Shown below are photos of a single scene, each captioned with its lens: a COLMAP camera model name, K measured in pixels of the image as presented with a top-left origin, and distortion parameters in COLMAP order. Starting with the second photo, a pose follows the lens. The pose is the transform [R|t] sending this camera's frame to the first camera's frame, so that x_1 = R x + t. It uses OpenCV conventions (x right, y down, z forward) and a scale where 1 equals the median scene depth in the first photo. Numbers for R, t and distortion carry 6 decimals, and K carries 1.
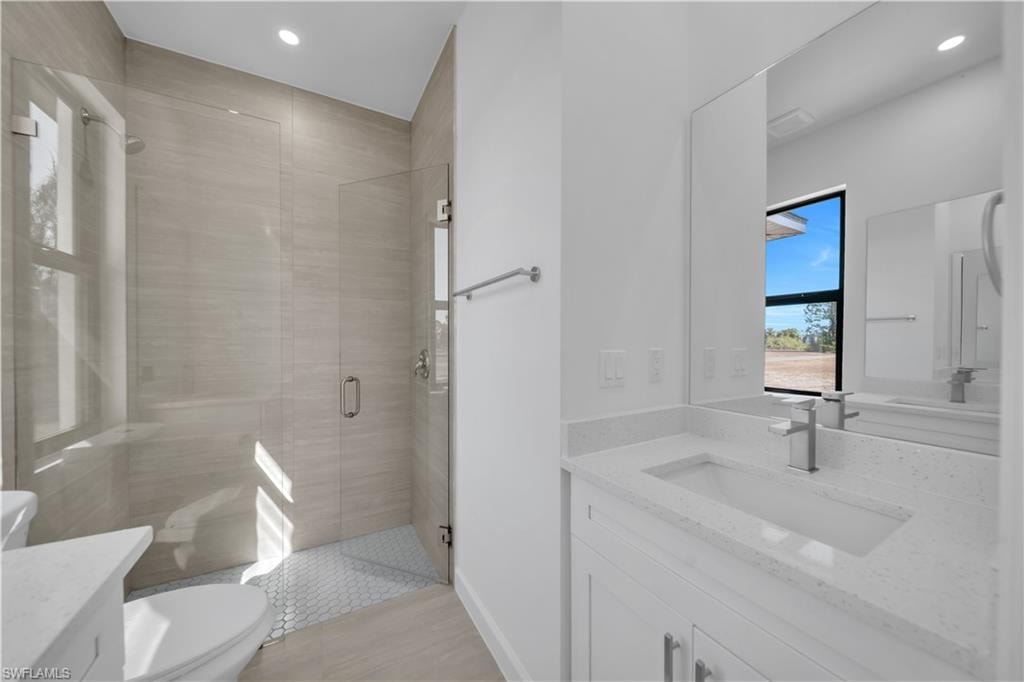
lens RADIAL K [[353.4, 0, 512.2], [0, 353.4, 347.2], [0, 0, 1]] dist [-0.000102, -0.001141]
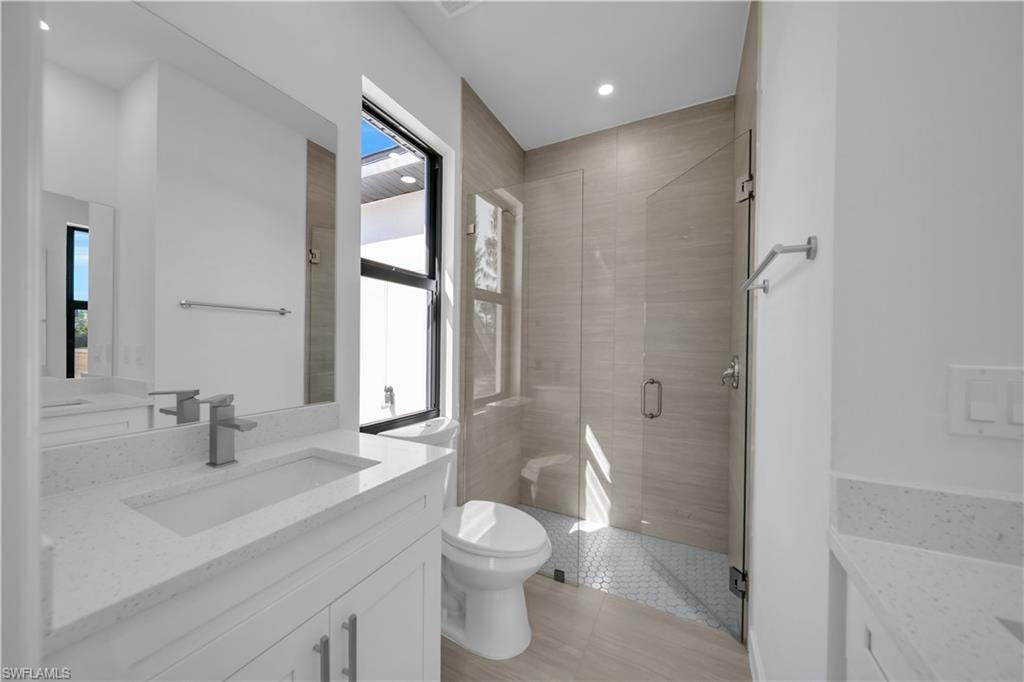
lens RADIAL K [[353.4, 0, 512.2], [0, 353.4, 347.2], [0, 0, 1]] dist [-0.000102, -0.001141]
pose [[0.551840, 0.013124, -0.833847, 0.192542], [-0.022638, 0.999743, 0.000753, -0.001824], [0.833643, 0.018461, 0.551995, 0.090434]]
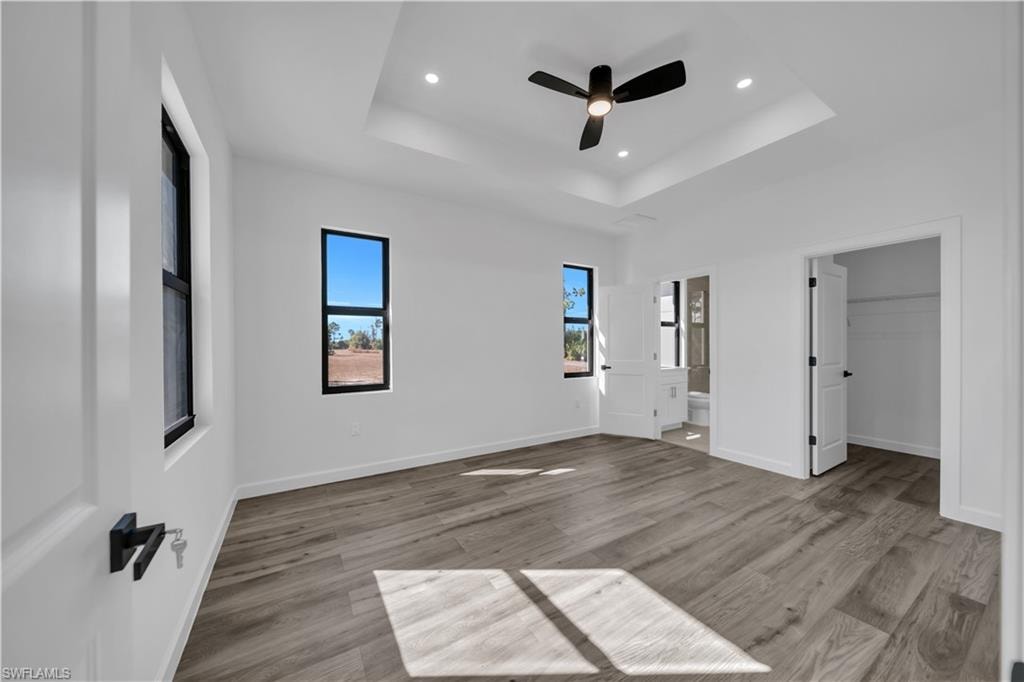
lens RADIAL K [[353.4, 0, 512.2], [0, 353.4, 347.2], [0, 0, 1]] dist [-0.000102, -0.001141]
pose [[0.043758, 0.004263, -0.999033, 2.443614], [-0.009268, 0.999950, 0.003861, 0.020709], [0.998999, 0.009090, 0.043796, -1.237148]]
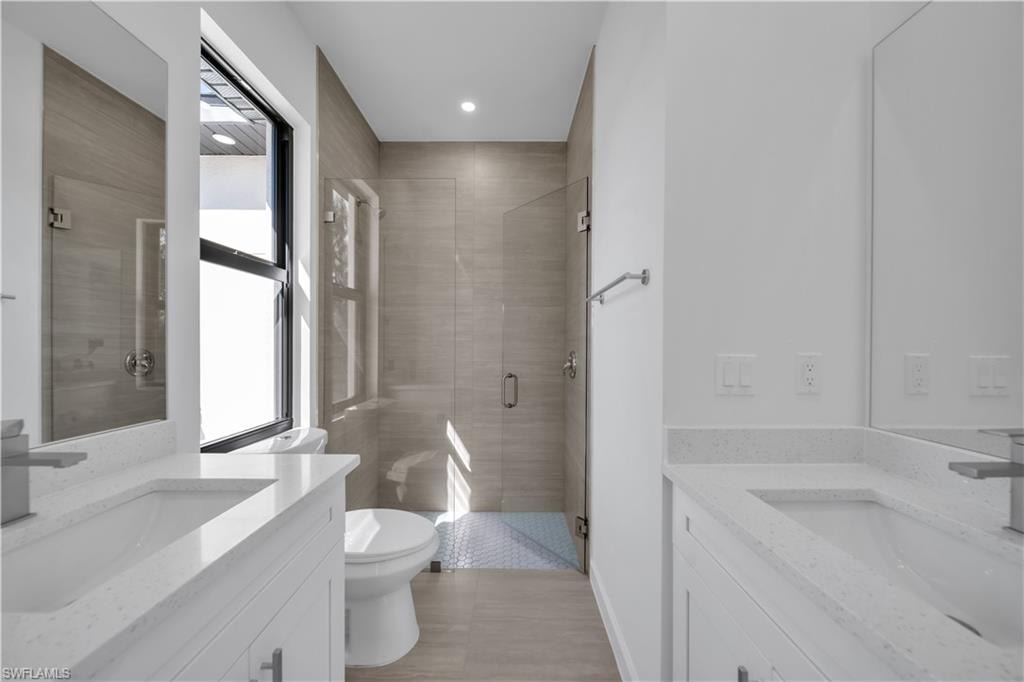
lens RADIAL K [[353.4, 0, 512.2], [0, 353.4, 347.2], [0, 0, 1]] dist [-0.000102, -0.001141]
pose [[0.871516, 0.008068, -0.490300, 0.139311], [-0.011511, 0.999926, -0.004006, 0.000311], [0.490231, 0.009135, 0.871545, -0.032957]]
